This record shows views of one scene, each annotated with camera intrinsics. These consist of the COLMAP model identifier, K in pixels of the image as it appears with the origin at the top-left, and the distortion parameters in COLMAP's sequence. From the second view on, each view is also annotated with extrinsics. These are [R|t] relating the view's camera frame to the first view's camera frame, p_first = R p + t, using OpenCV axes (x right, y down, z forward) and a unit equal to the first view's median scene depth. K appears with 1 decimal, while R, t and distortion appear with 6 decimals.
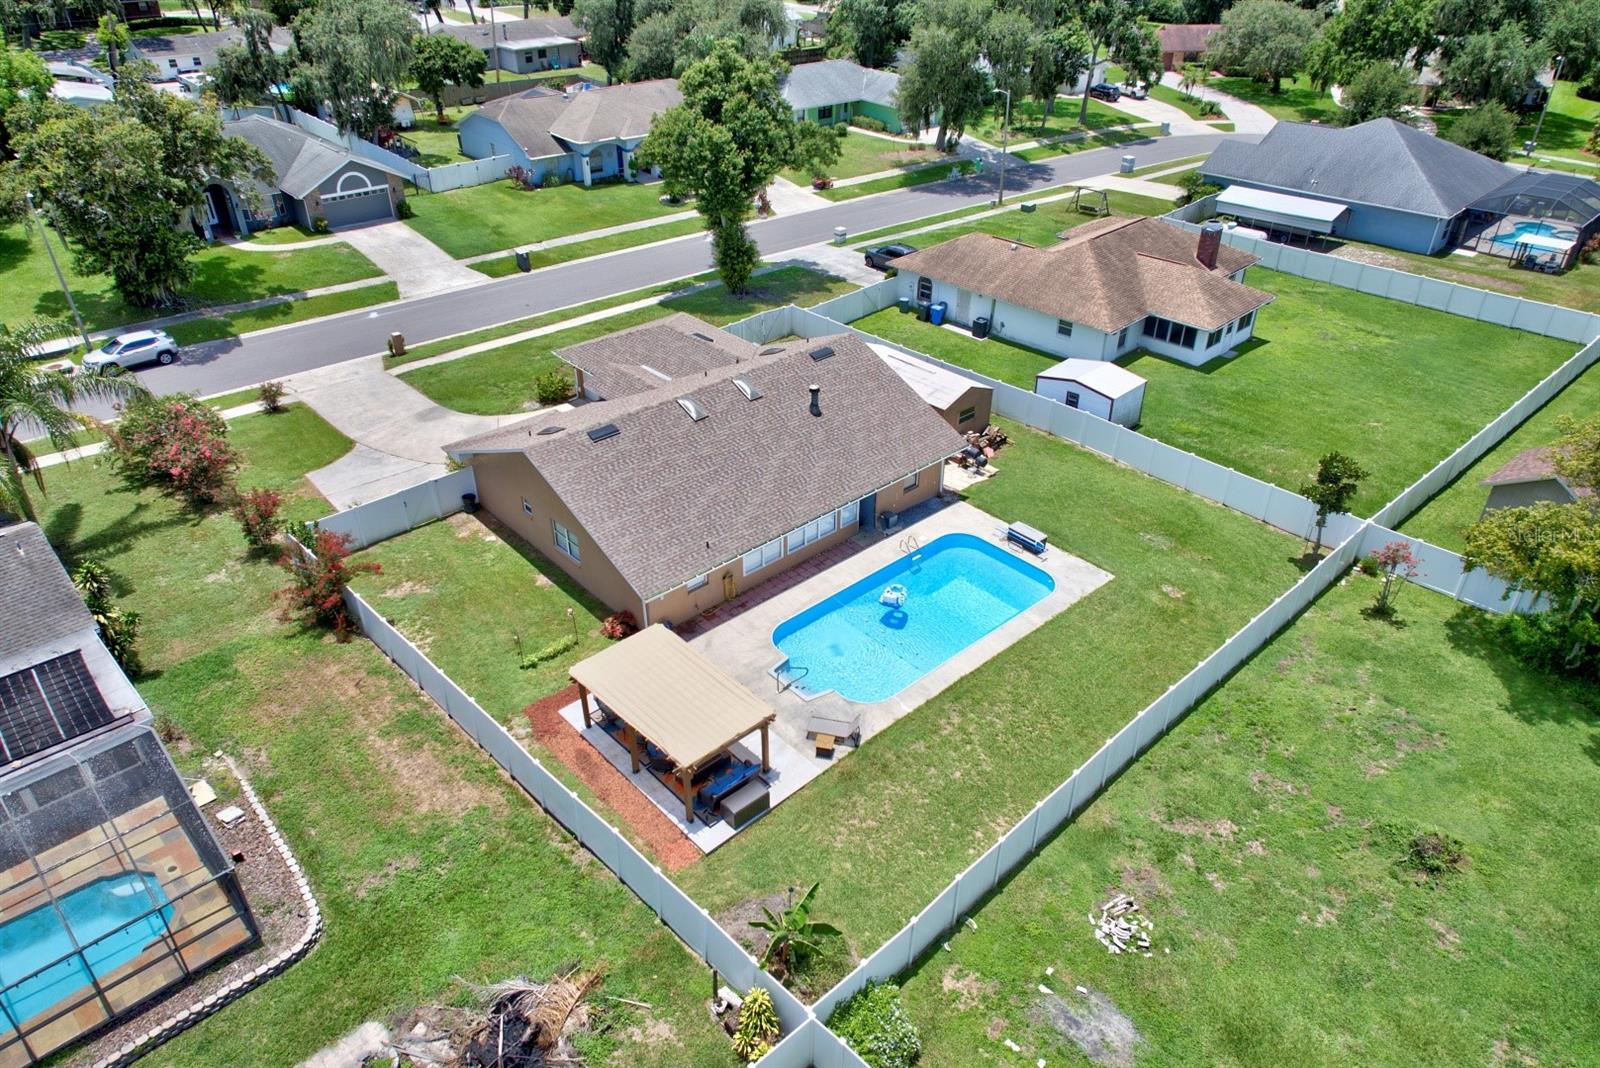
lens RADIAL K [[1076.2, 0, 799.5], [0, 1076.2, 536.1], [0, 0, 1]] dist [0.062681, -0.030579]
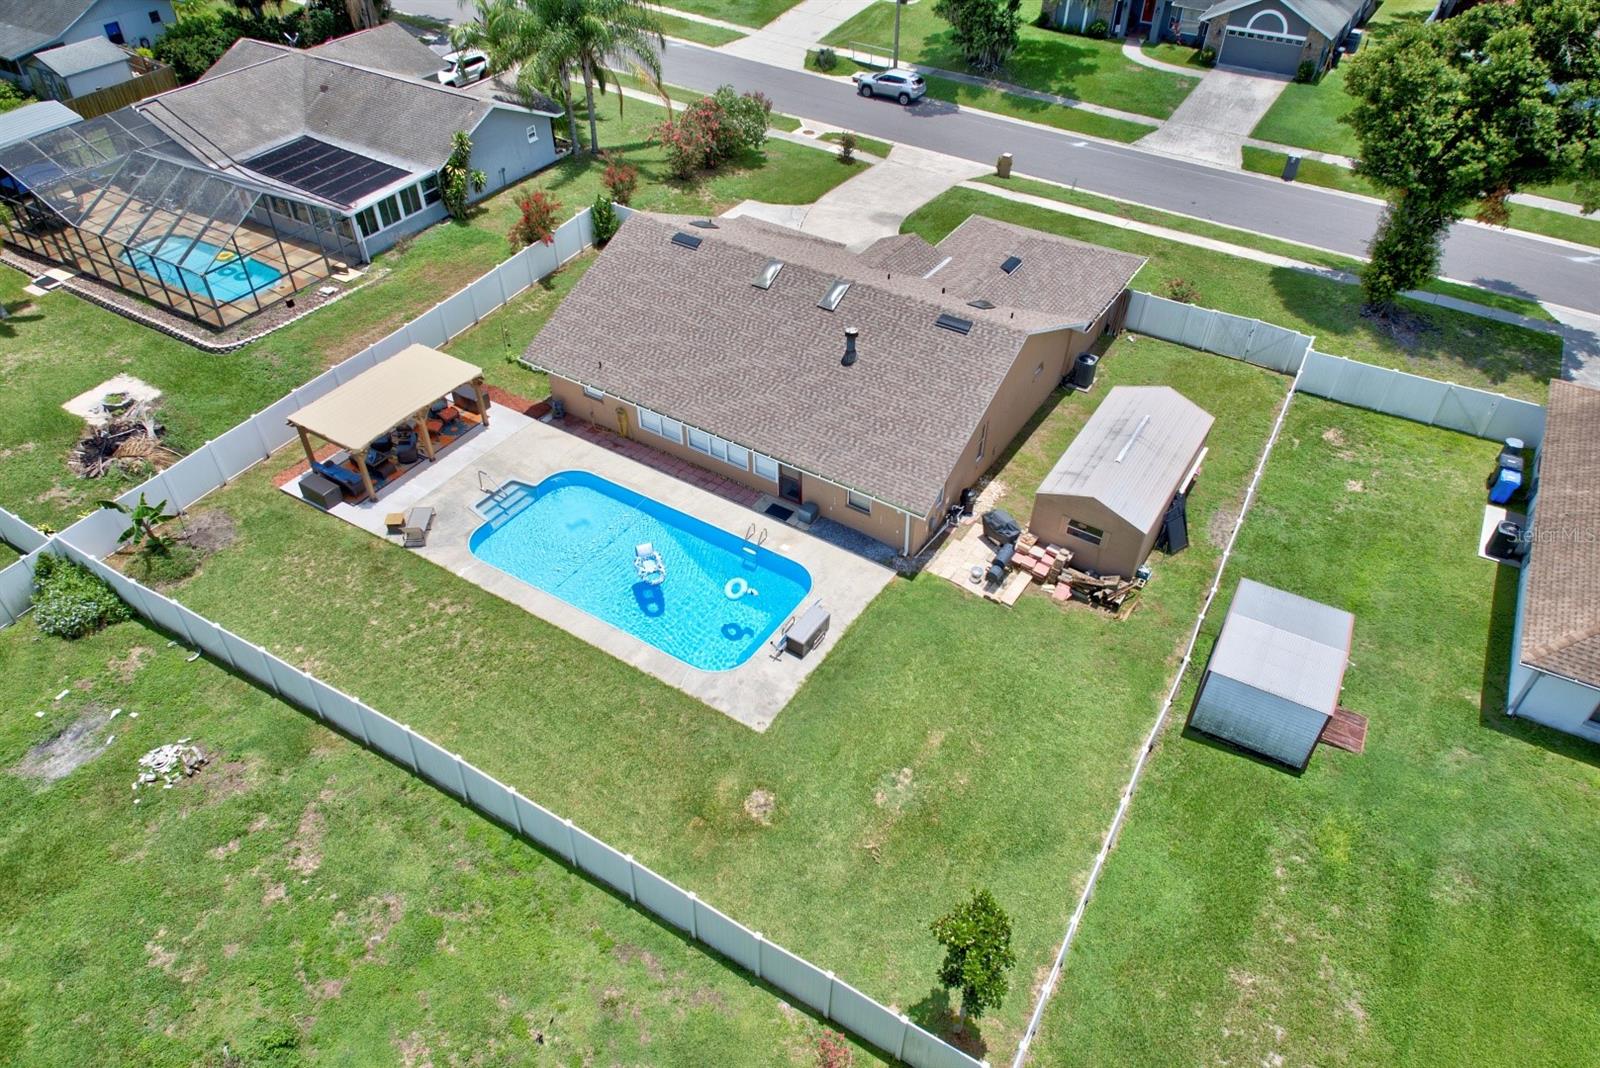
lens RADIAL K [[1076.2, 0, 798.7], [0, 1076.2, 533.6], [0, 0, 1]] dist [0.062681, -0.030579]
pose [[0.256832, 0.626489, -0.735900, 0.518868], [-0.522954, 0.730425, 0.439316, -0.269230], [0.812746, 0.272011, 0.515222, 0.434605]]
